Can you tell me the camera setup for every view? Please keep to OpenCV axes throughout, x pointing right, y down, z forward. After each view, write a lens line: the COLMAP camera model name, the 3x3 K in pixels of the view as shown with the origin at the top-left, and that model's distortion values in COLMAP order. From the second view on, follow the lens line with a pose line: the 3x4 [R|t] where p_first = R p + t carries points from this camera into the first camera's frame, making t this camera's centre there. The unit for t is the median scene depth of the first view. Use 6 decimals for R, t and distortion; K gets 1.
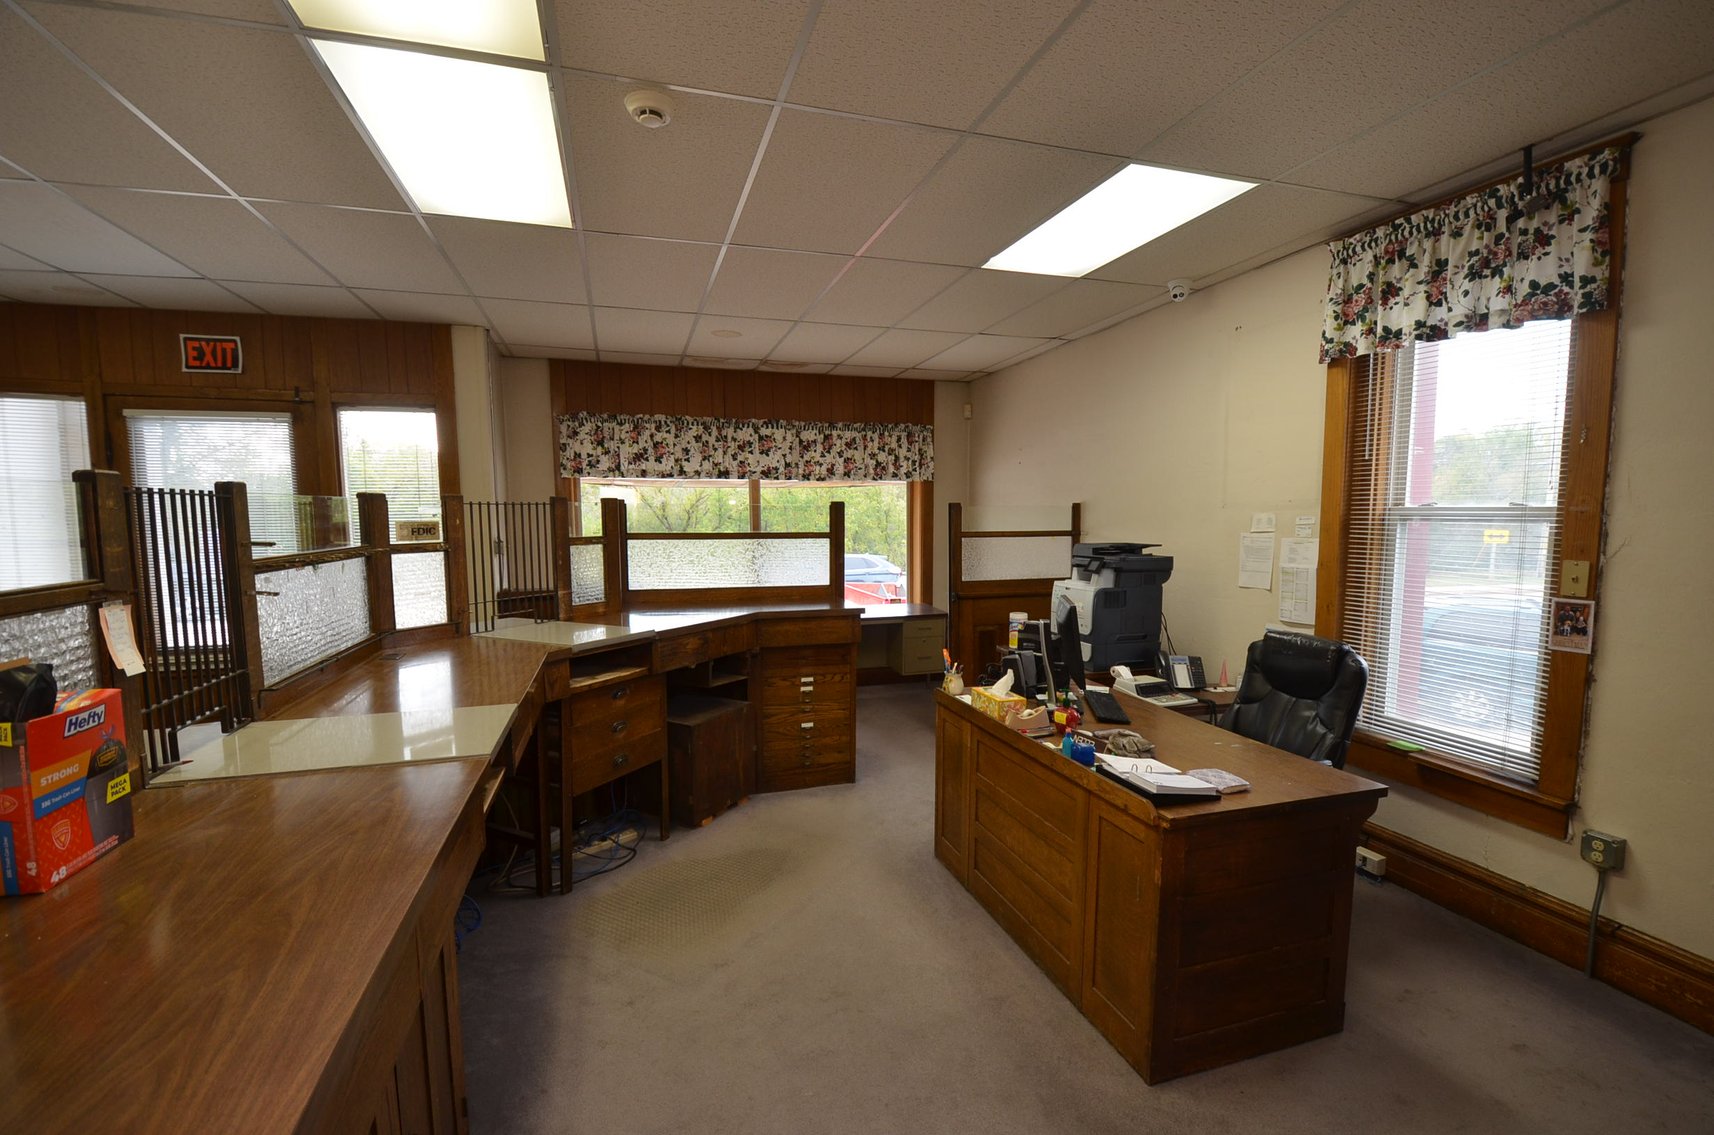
lens RADIAL K [[745.7, 0, 885.6], [0, 745.7, 599.0], [0, 0, 1]] dist [-0.014434, -0.007196]
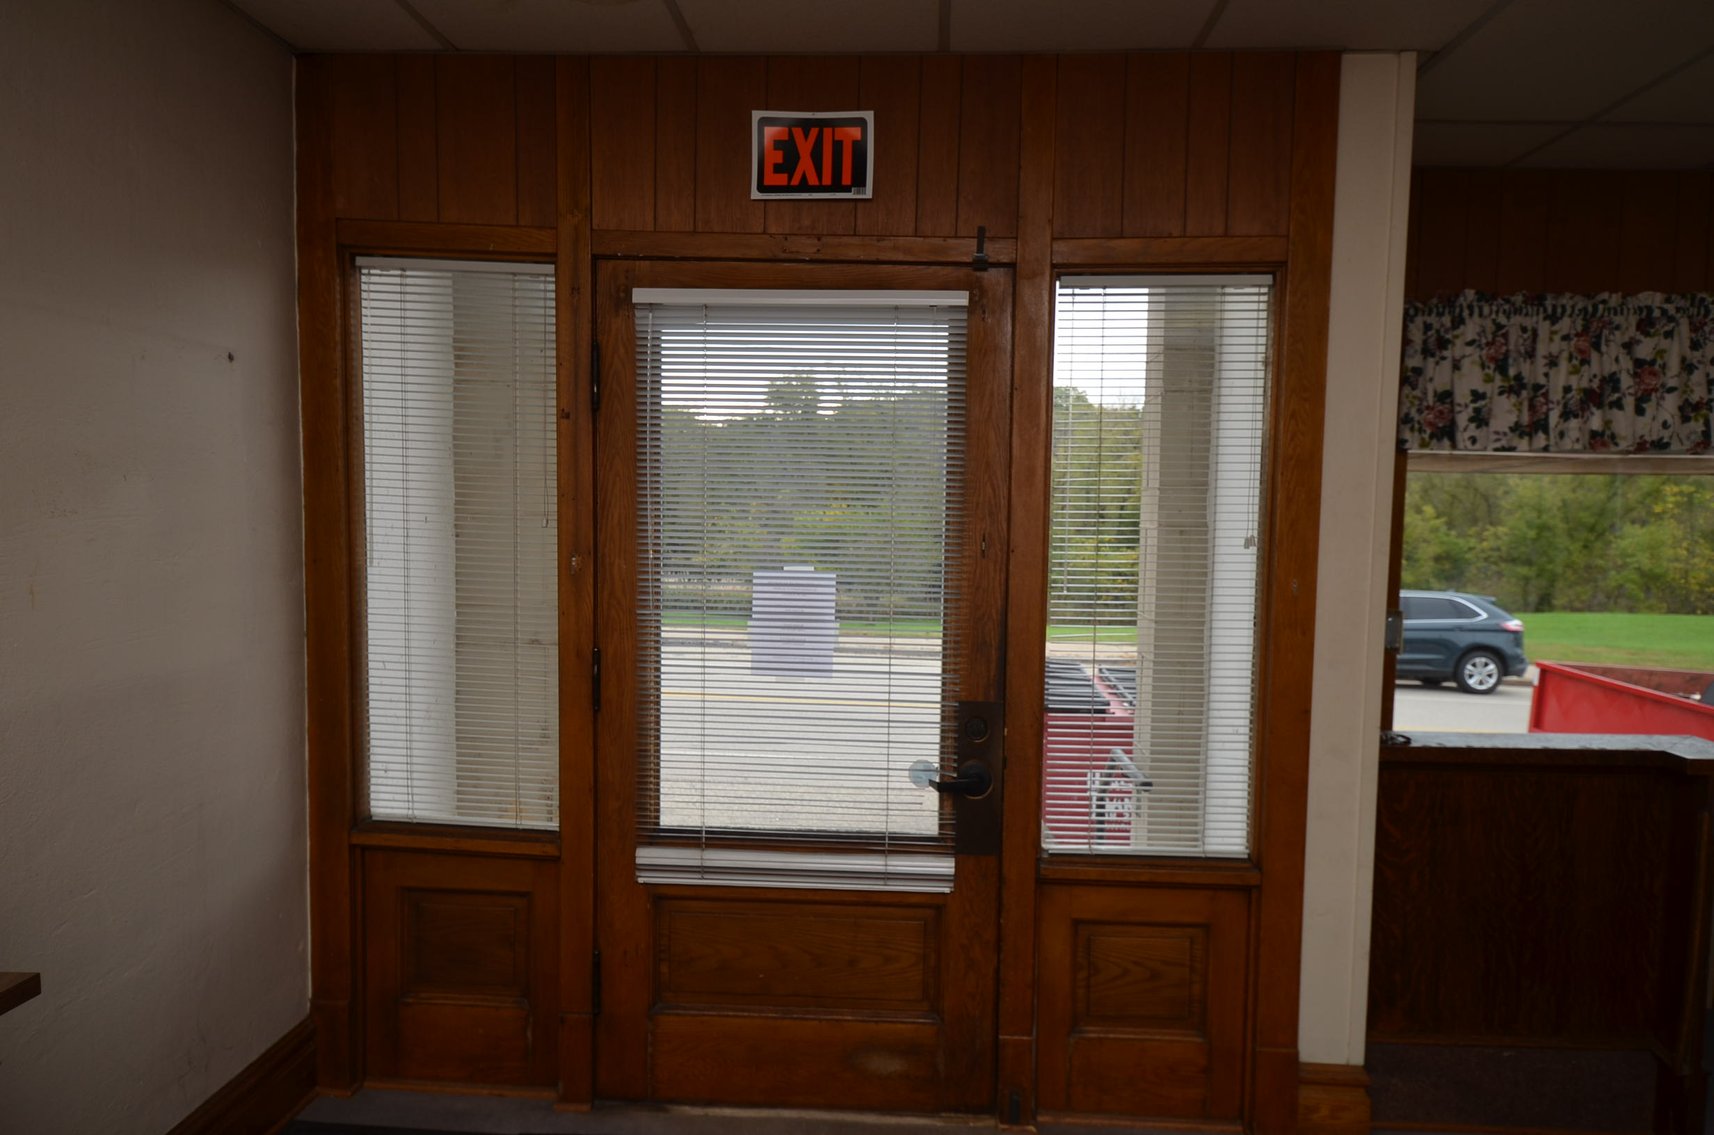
lens RADIAL K [[1139.3, 0, 879.3], [0, 1139.3, 586.5], [0, 0, 1]] dist [0.011794, -0.005916]
pose [[0.934261, 0.042169, -0.354088, -0.591130], [-0.057382, 0.997821, -0.032572, -0.061280], [0.351943, 0.050749, 0.934645, 0.374967]]
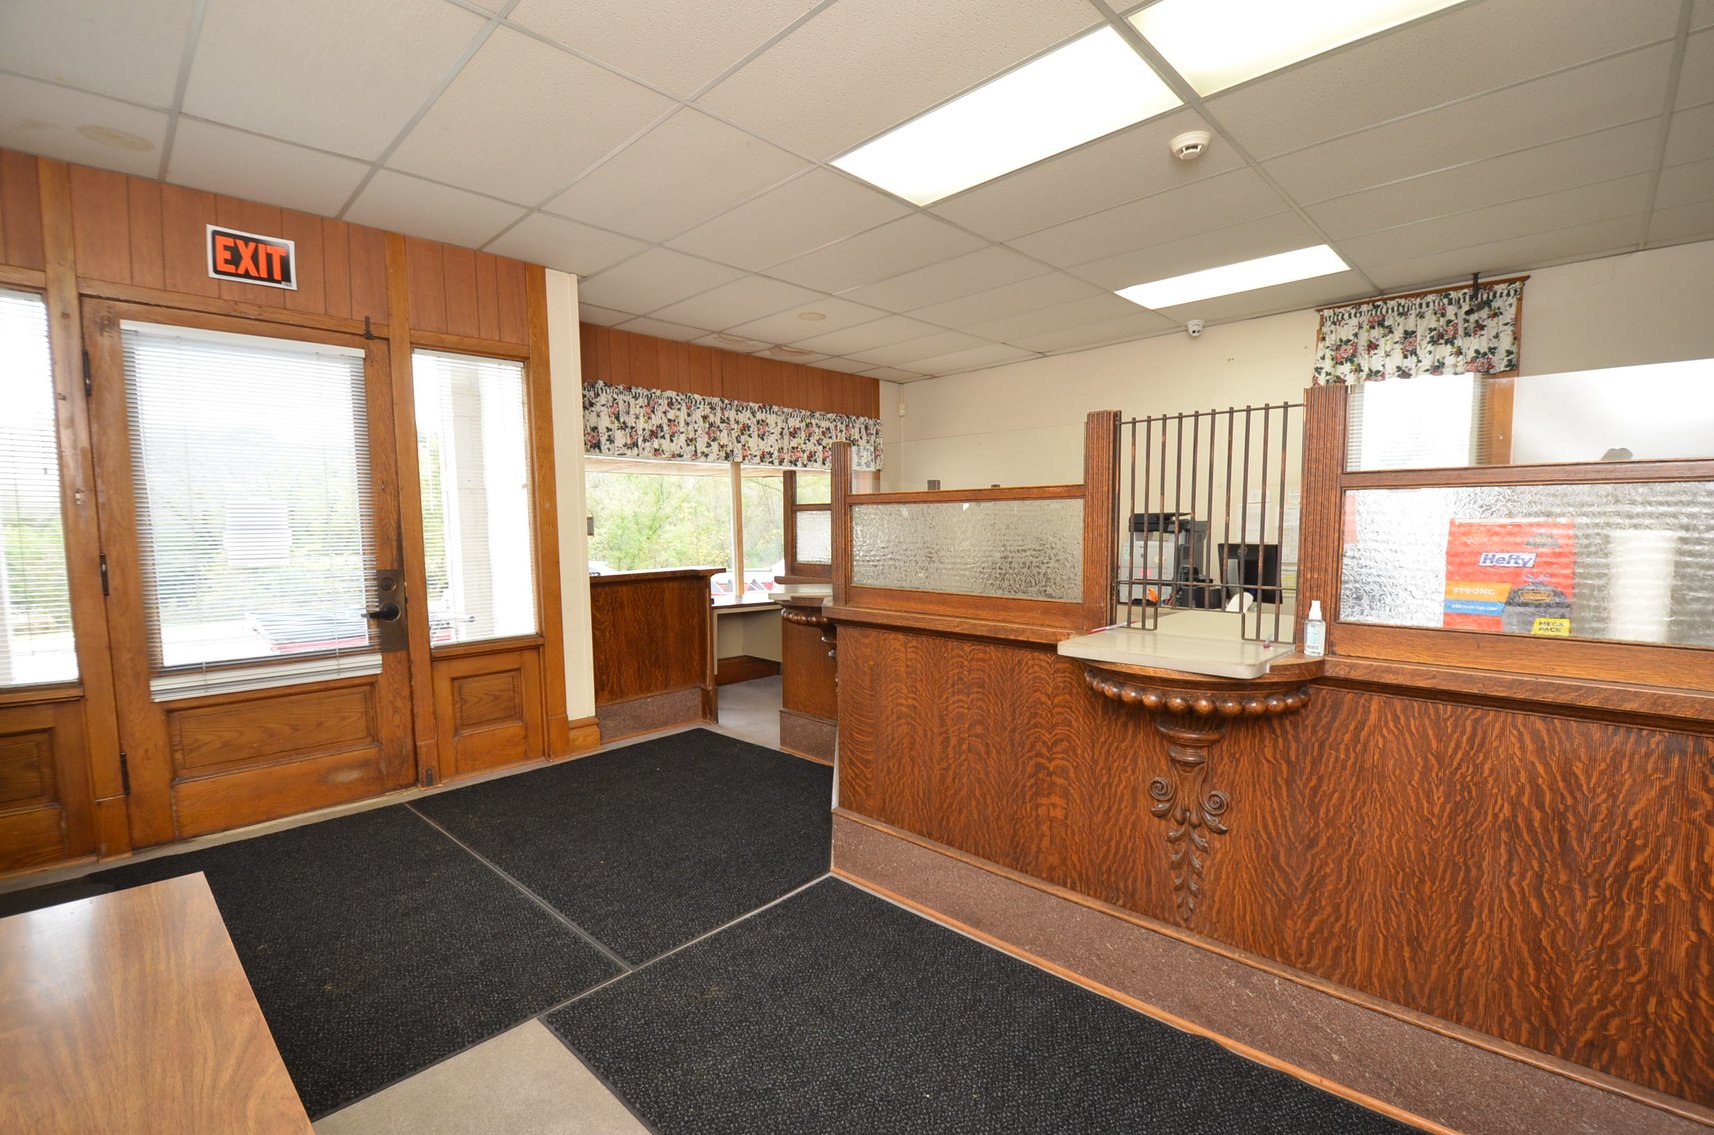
lens RADIAL K [[745.7, 0, 871.5], [0, 745.7, 595.6], [0, 0, 1]] dist [-0.014434, -0.007196]
pose [[0.886000, -0.051239, 0.460846, -0.670374], [0.060171, 0.998177, -0.004699, 0.040282], [-0.459765, 0.031893, 0.887468, 0.066208]]
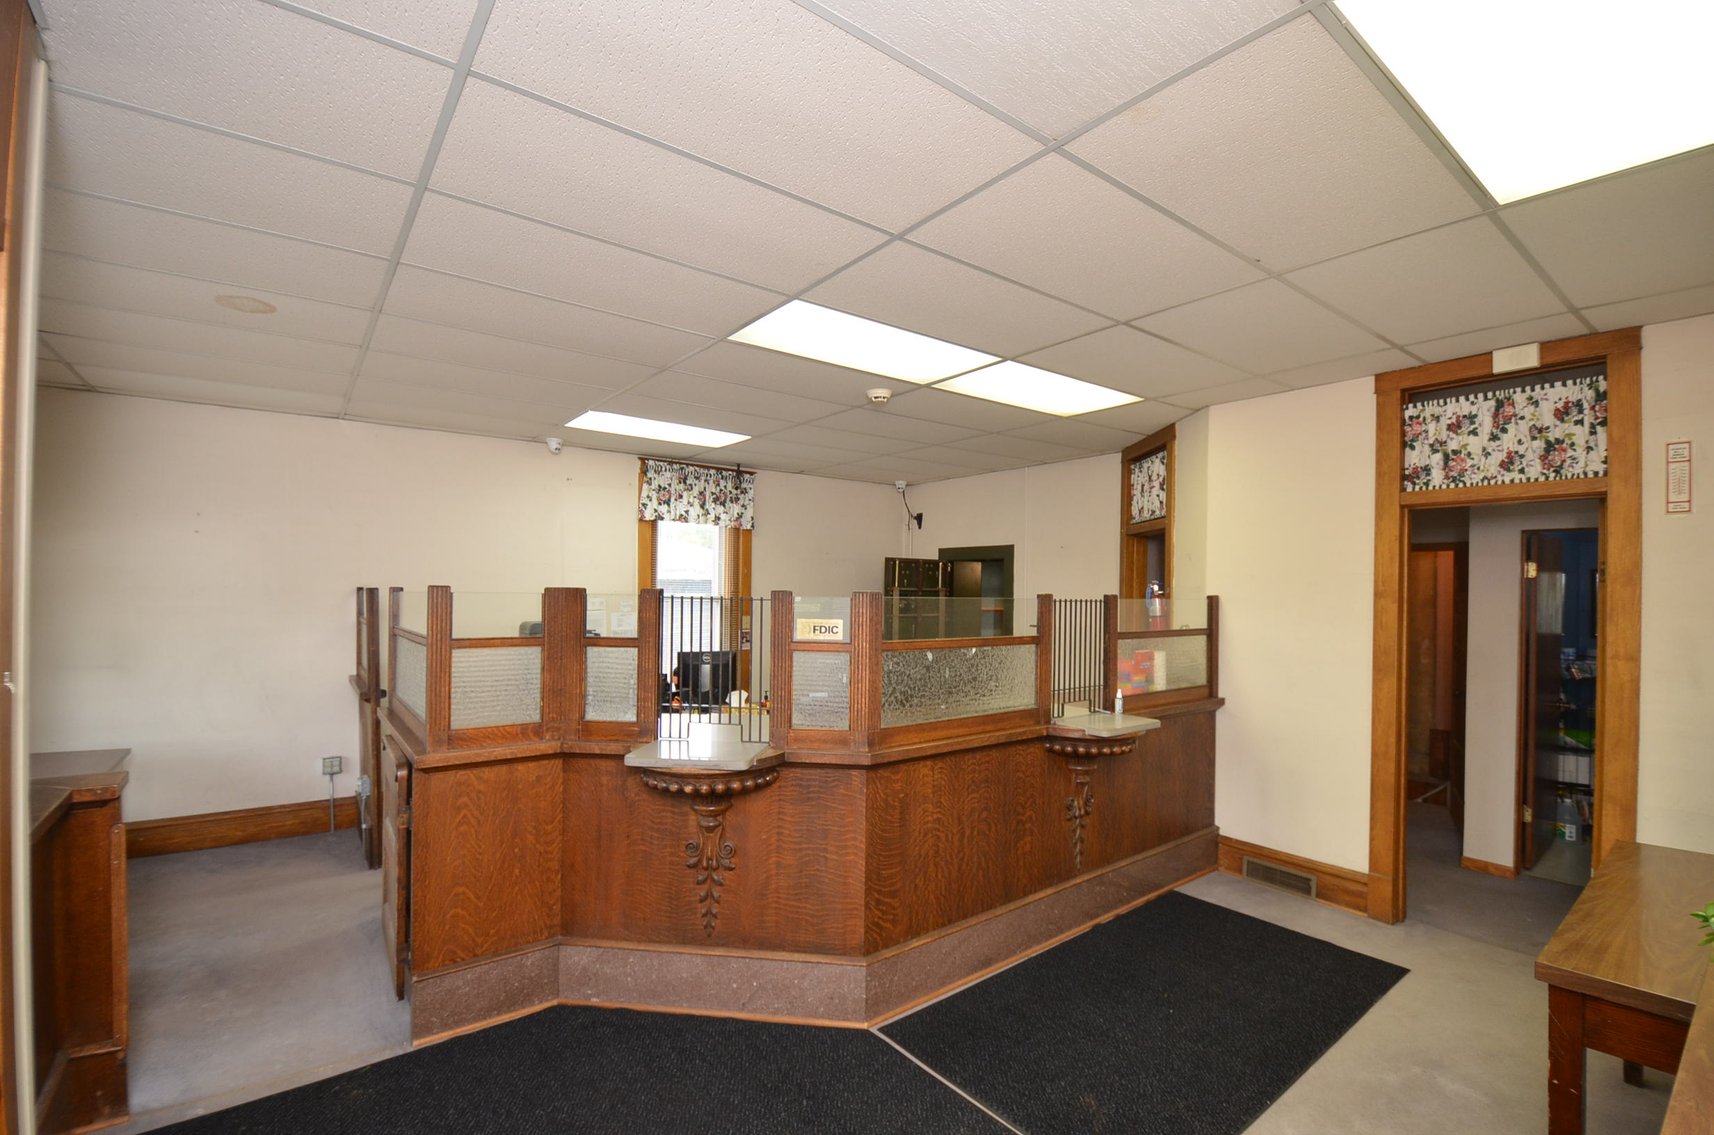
lens RADIAL K [[745.7, 0, 859.3], [0, 745.7, 584.7], [0, 0, 1]] dist [-0.014434, -0.007196]
pose [[-0.323853, 0.007000, 0.946082, -0.992633], [0.099520, 0.994677, 0.026707, -0.108558], [-0.940859, 0.102803, -0.322826, 0.802713]]
